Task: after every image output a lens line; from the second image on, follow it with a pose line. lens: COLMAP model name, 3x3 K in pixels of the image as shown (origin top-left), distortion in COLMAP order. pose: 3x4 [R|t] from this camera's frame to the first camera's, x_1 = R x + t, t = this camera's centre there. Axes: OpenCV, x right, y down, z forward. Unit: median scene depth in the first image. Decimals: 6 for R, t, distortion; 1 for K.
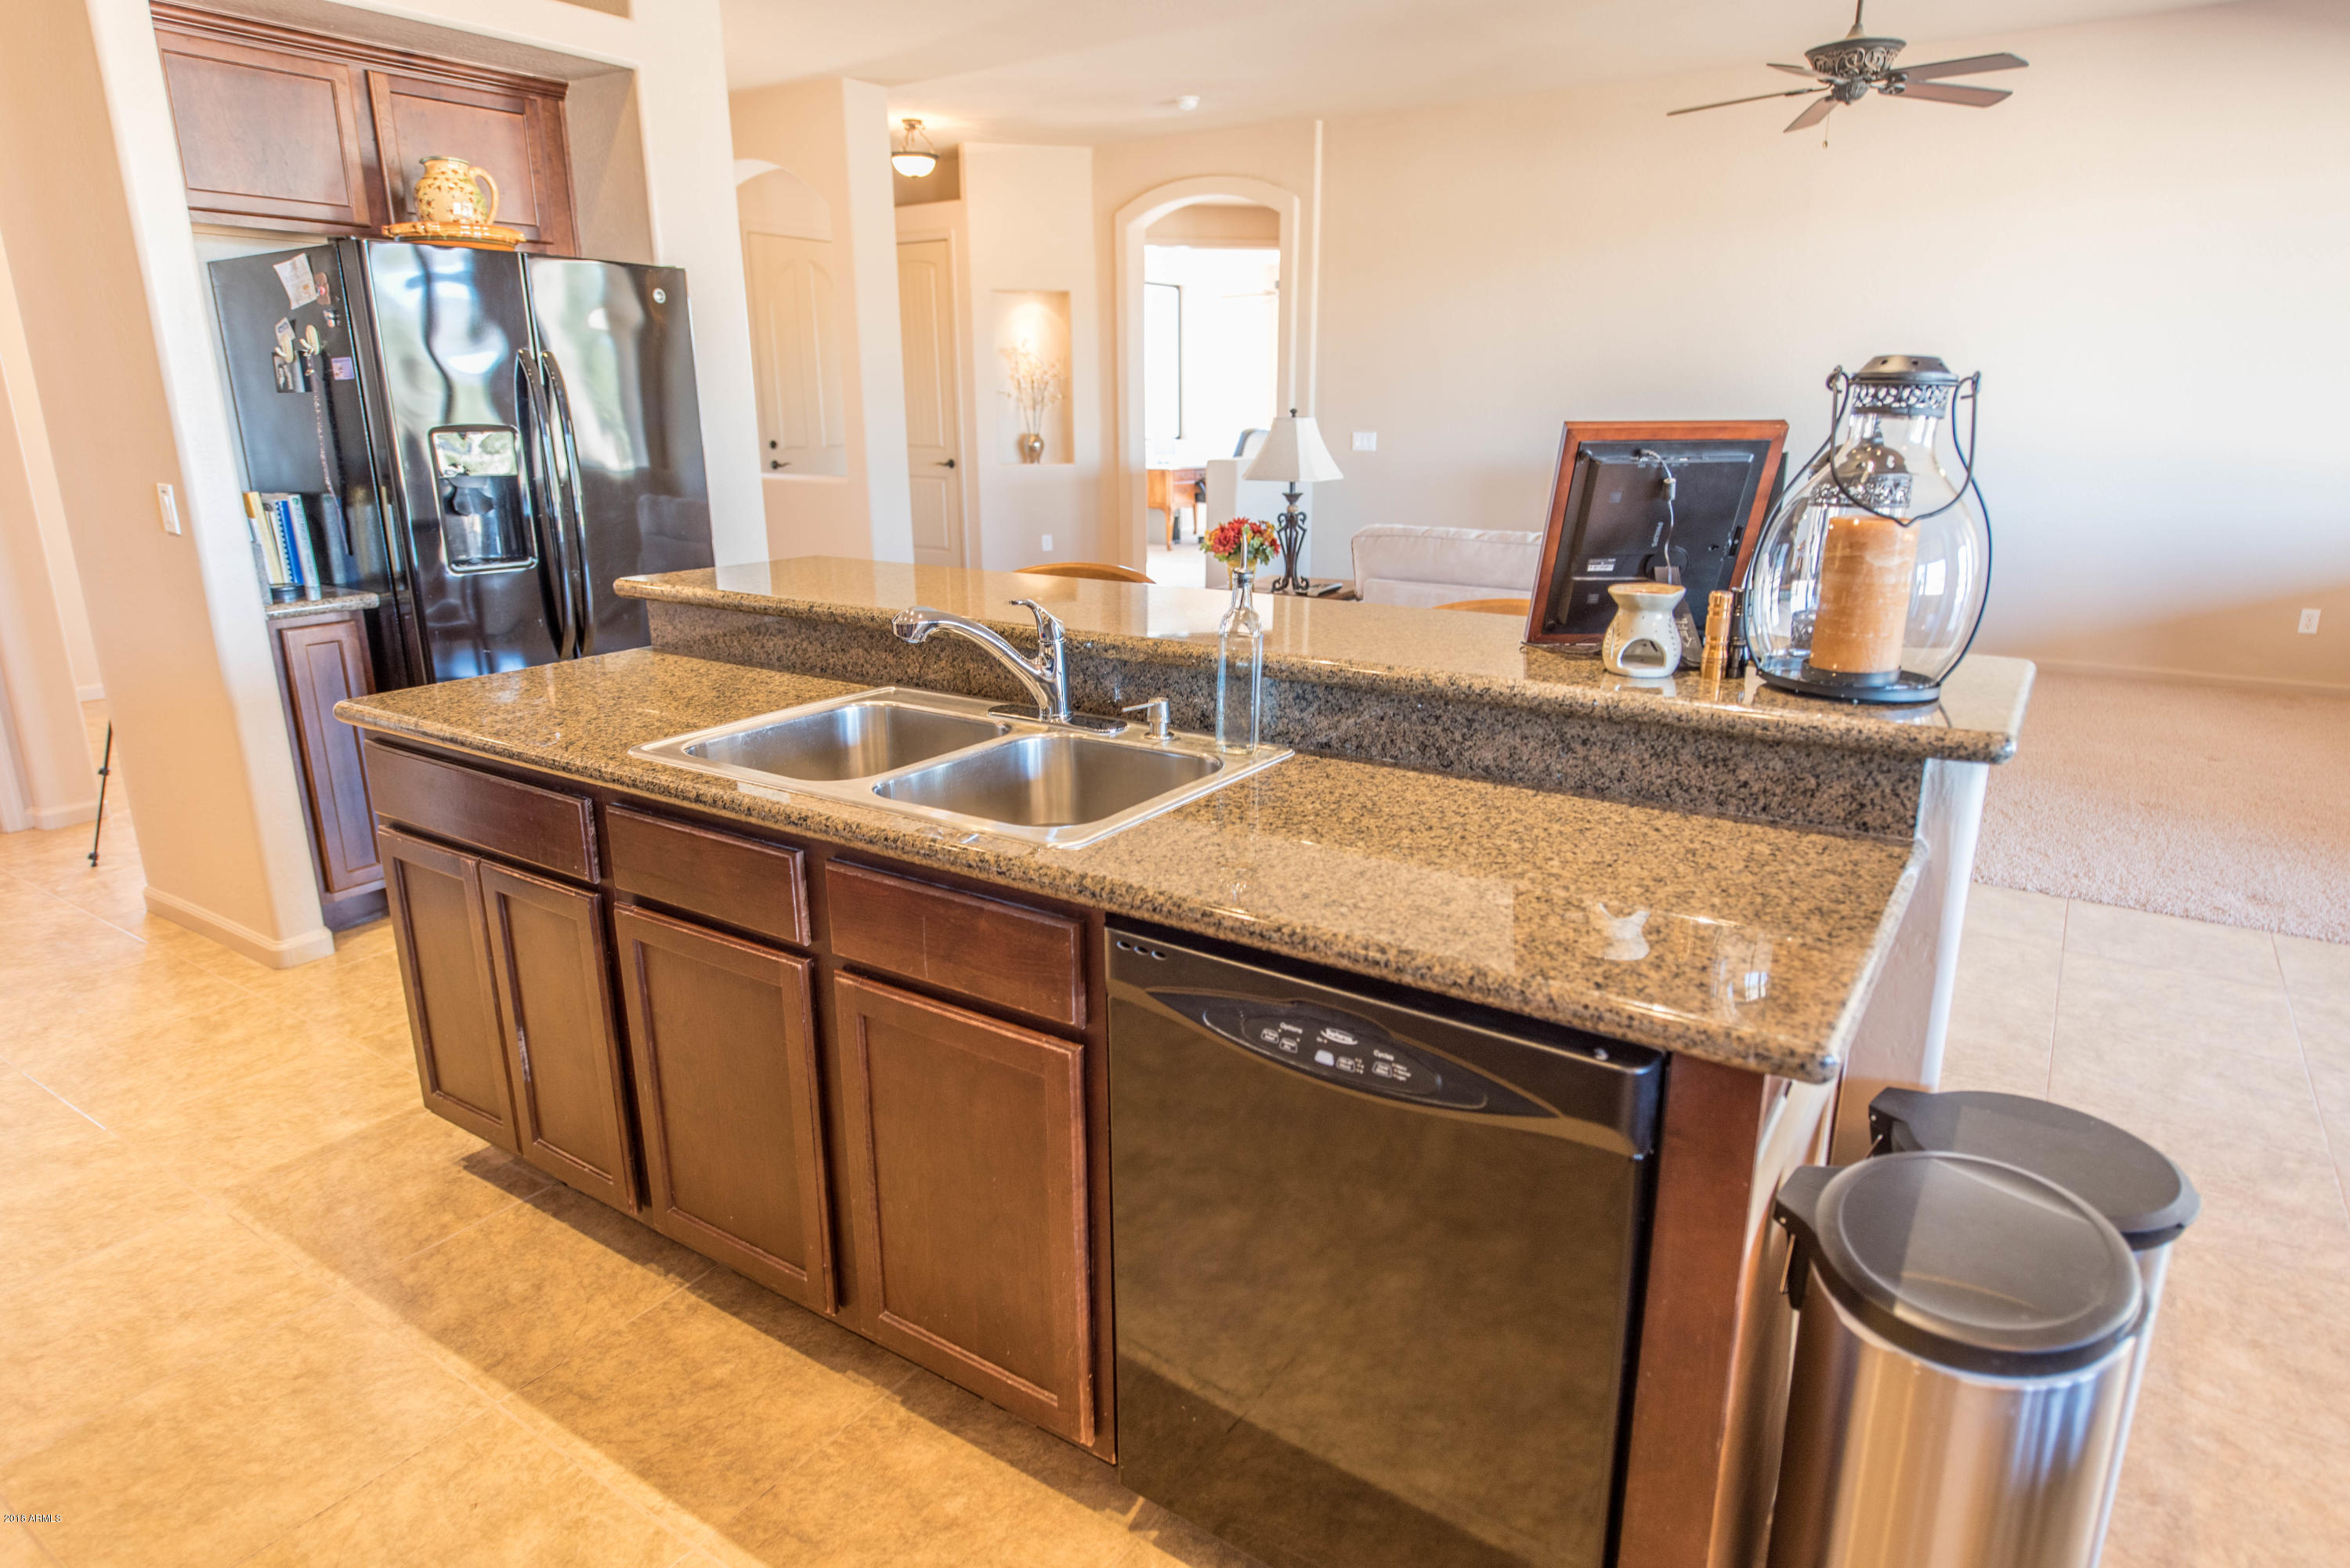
lens RADIAL K [[1358.0, 0, 1175.0], [0, 1358.0, 784.0], [0, 0, 1]] dist [0.000938, -0.000179]
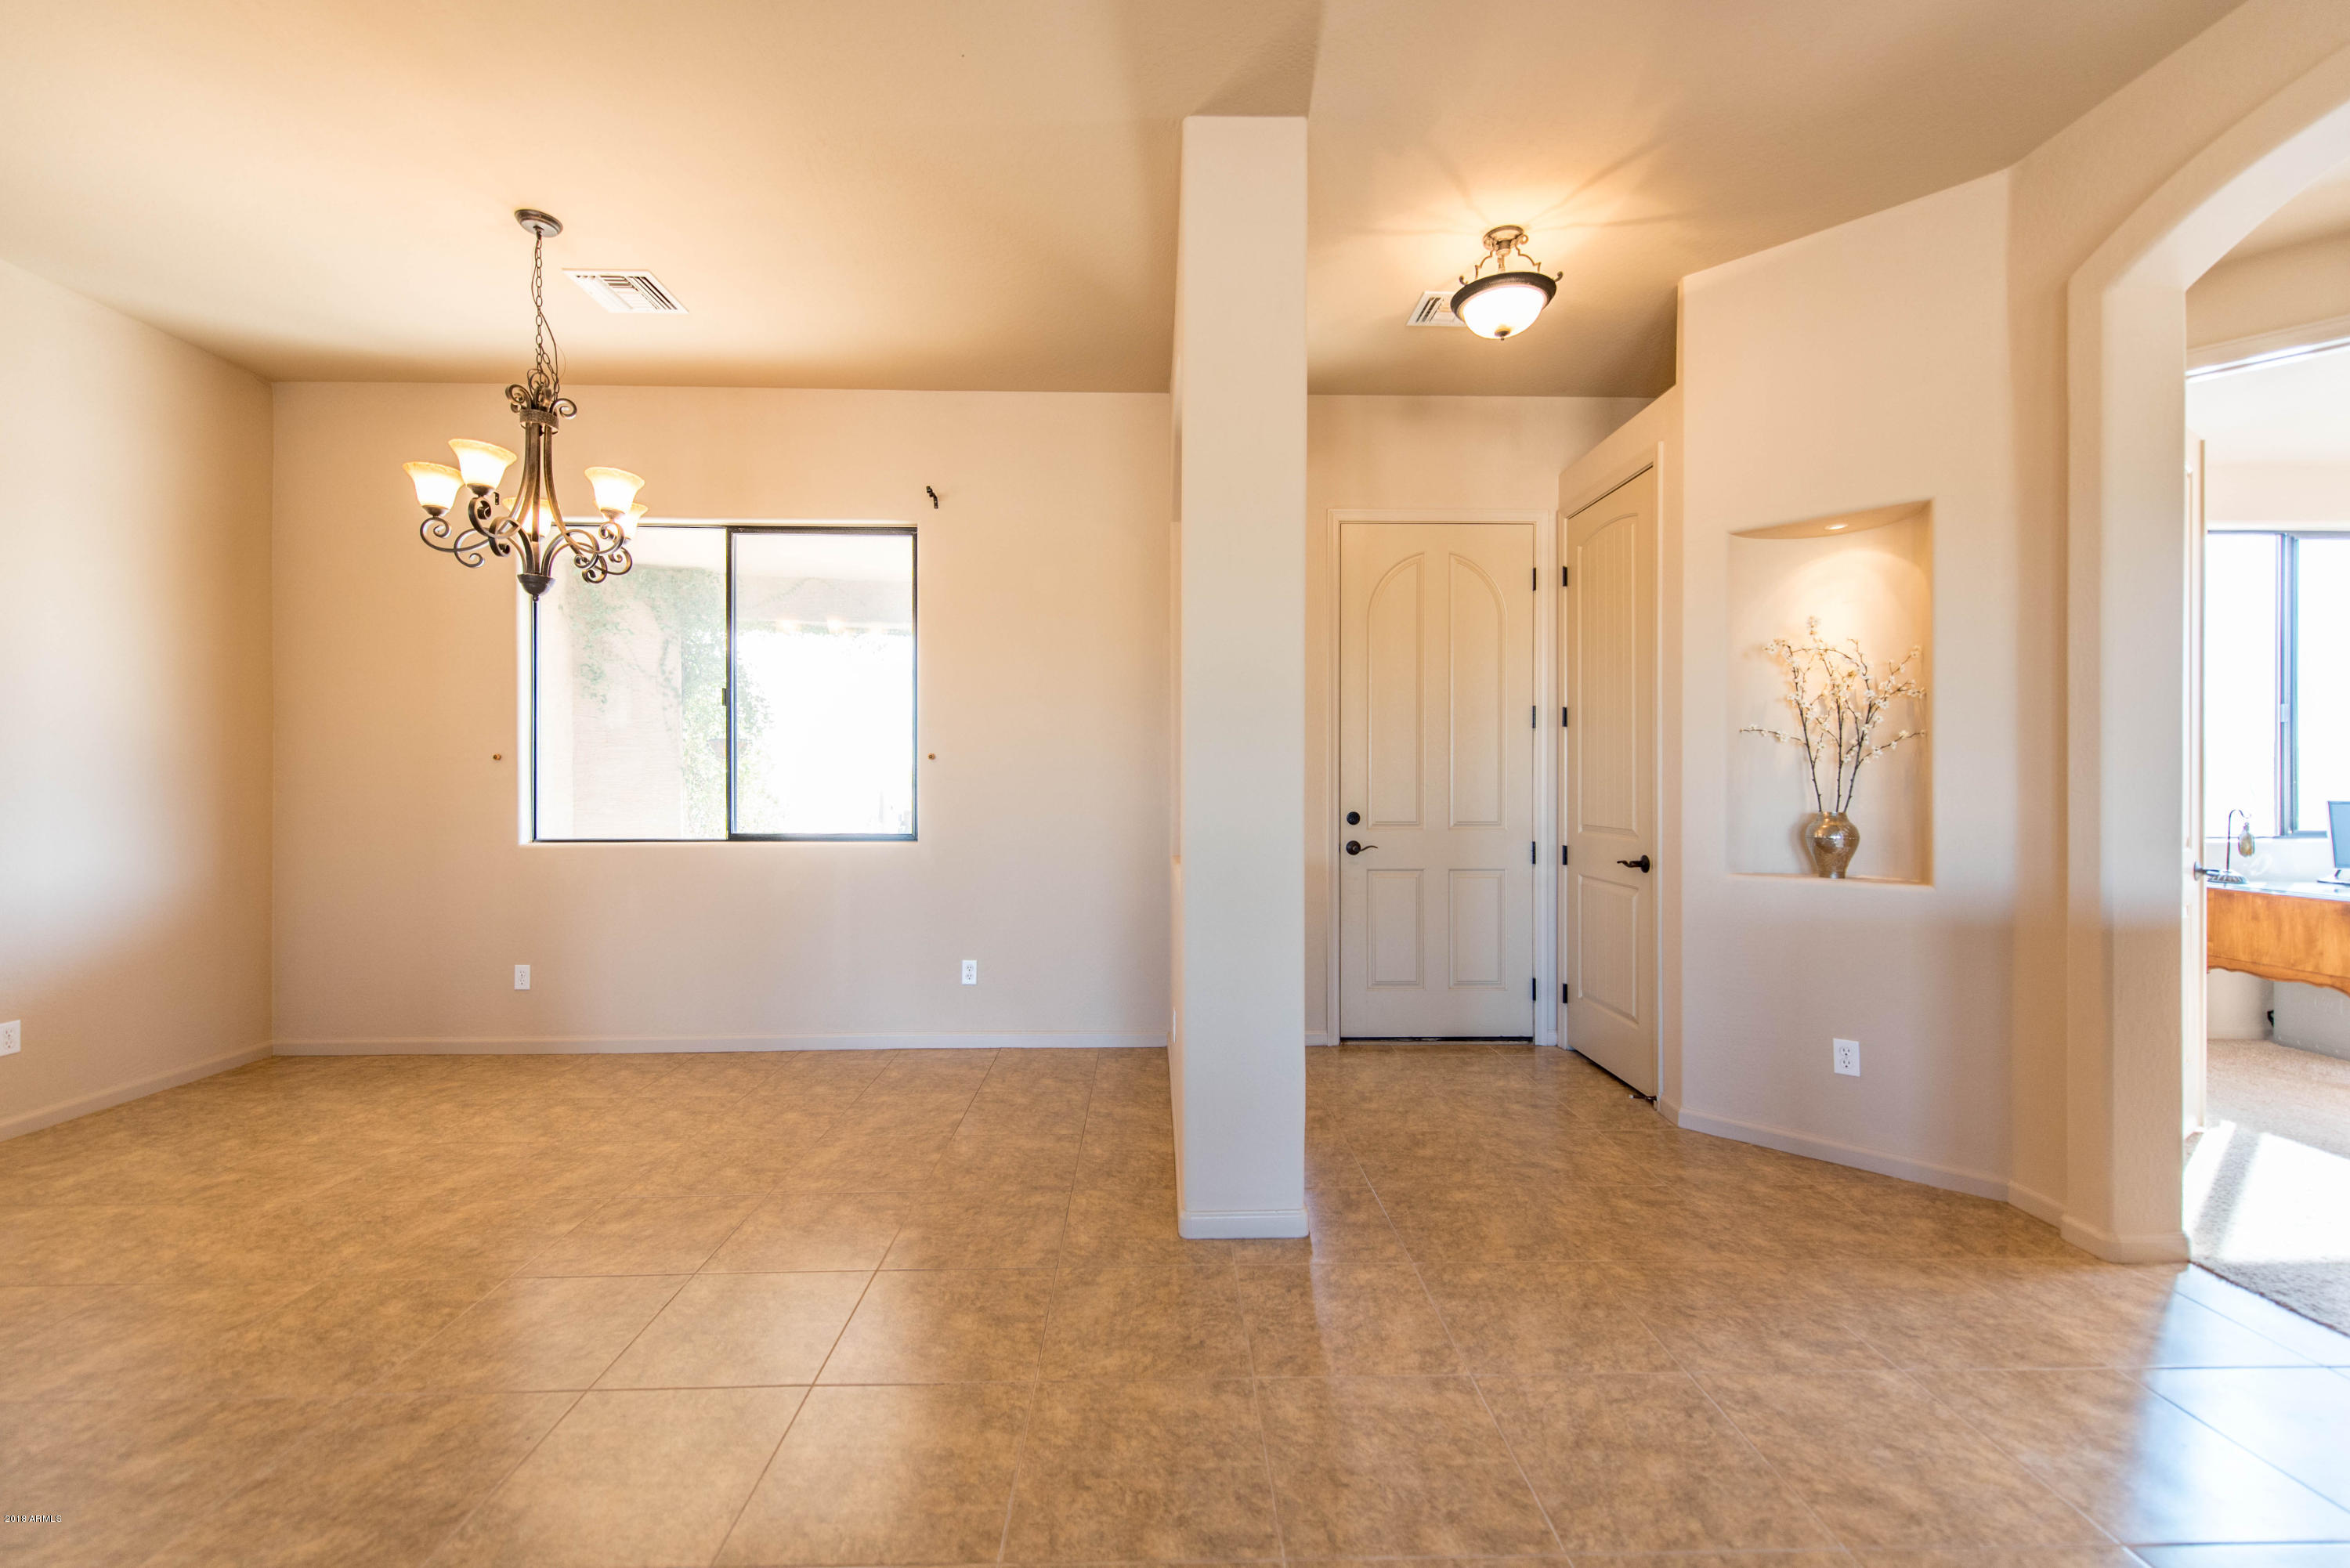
lens RADIAL K [[947.9, 0, 1171.4], [0, 947.9, 781.9], [0, 0, 1]] dist [0.016749, -0.006456]
pose [[0.575211, 0.002550, -0.818001, 0.032145], [-0.224573, 0.962064, -0.154919, -0.170487], [0.786574, 0.272812, 0.553963, 0.650364]]
